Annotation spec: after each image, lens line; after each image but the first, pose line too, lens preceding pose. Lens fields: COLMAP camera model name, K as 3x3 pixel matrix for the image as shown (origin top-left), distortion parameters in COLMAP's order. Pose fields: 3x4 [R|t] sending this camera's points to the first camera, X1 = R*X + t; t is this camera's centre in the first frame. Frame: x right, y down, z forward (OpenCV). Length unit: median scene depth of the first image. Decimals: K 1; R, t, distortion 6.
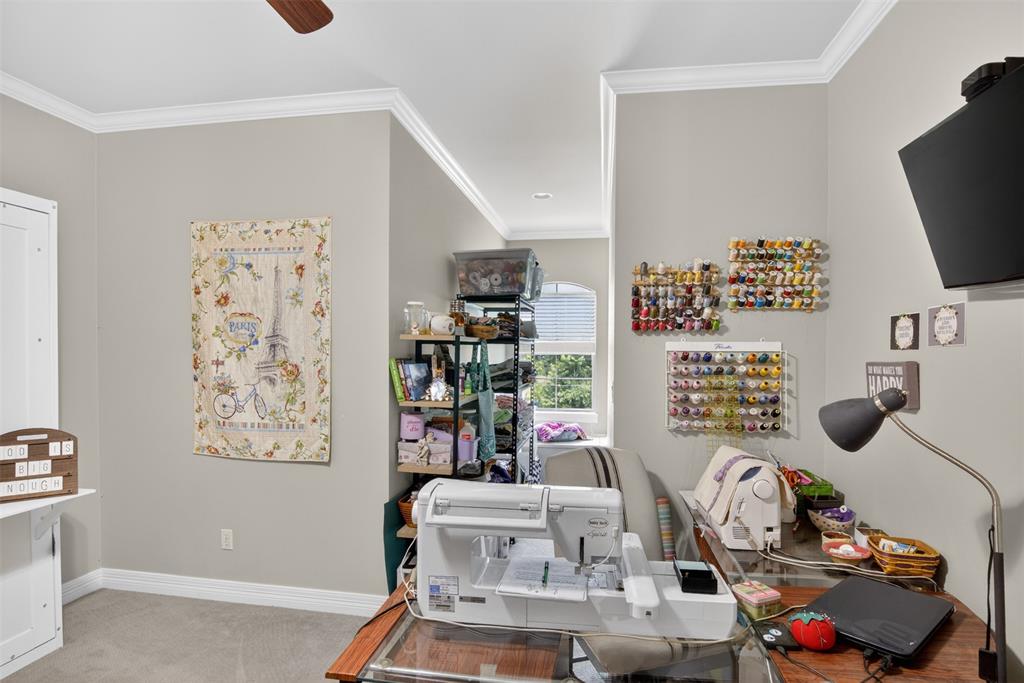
lens RADIAL K [[516.9, 0, 519.3], [0, 516.9, 350.7], [0, 0, 1]] dist [-0.021929, -0.002578]
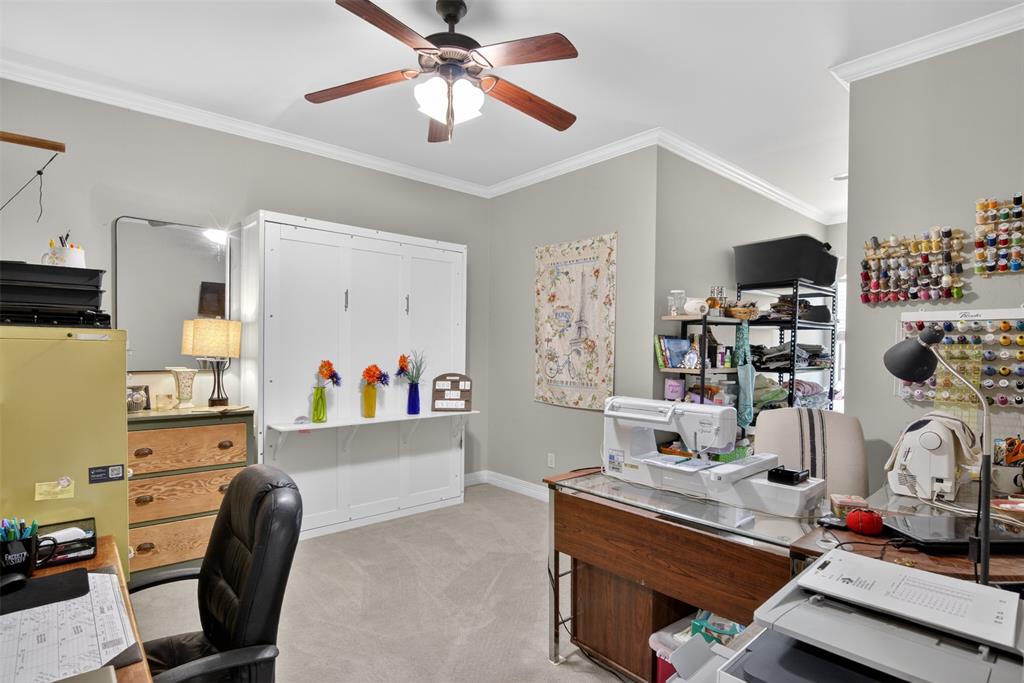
lens RADIAL K [[516.9, 0, 509.2], [0, 516.9, 344.4], [0, 0, 1]] dist [-0.021929, -0.002578]
pose [[0.764220, 0.000403, -0.644956, 0.318062], [-0.011736, 0.999843, -0.013282, 0.062558], [0.644849, 0.017720, 0.764104, -0.236159]]
